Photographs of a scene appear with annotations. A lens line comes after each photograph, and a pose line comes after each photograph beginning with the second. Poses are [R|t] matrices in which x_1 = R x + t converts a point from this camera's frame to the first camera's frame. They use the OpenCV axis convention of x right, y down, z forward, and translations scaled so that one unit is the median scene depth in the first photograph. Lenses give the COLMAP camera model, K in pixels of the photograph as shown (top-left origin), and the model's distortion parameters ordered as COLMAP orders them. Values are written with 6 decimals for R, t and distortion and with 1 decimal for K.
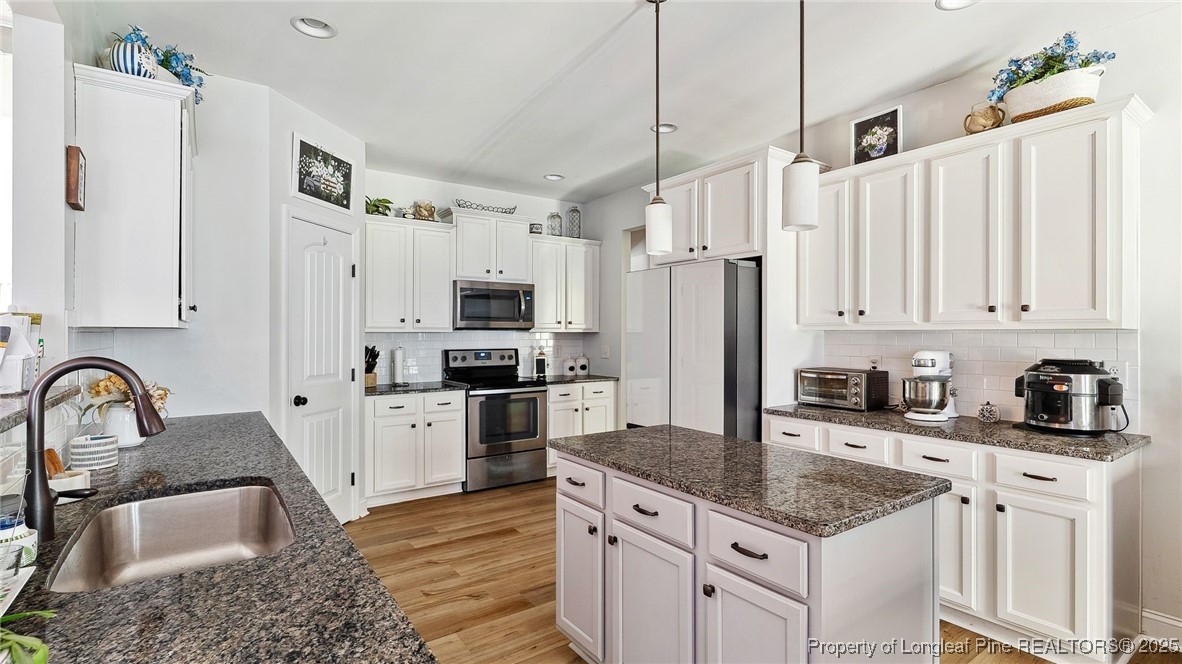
lens RADIAL K [[554.5, 0, 595.6], [0, 554.5, 333.8], [0, 0, 1]] dist [-0.001366, -0.000218]
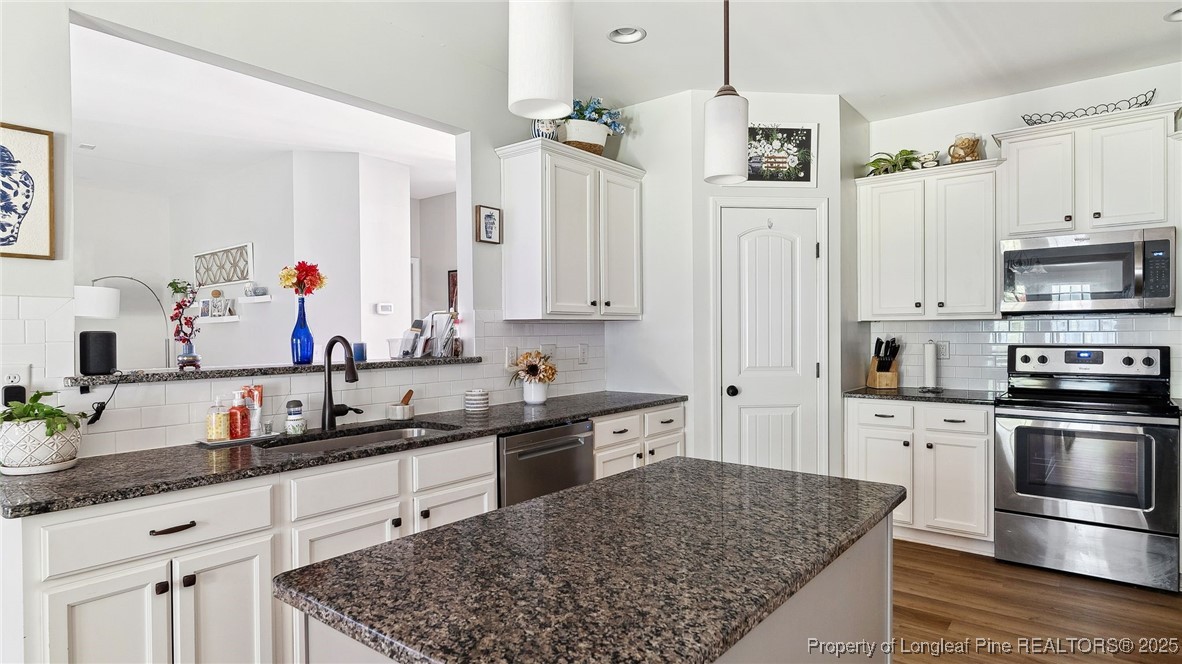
lens RADIAL K [[640.4, 0, 592.6], [0, 640.4, 337.1], [0, 0, 1]] dist [-0.002653, -0.000410]
pose [[0.282797, 0.008193, -0.959145, 0.403293], [0.005973, 0.999929, 0.010303, 0.009378], [0.959161, -0.008643, 0.282728, 0.356644]]
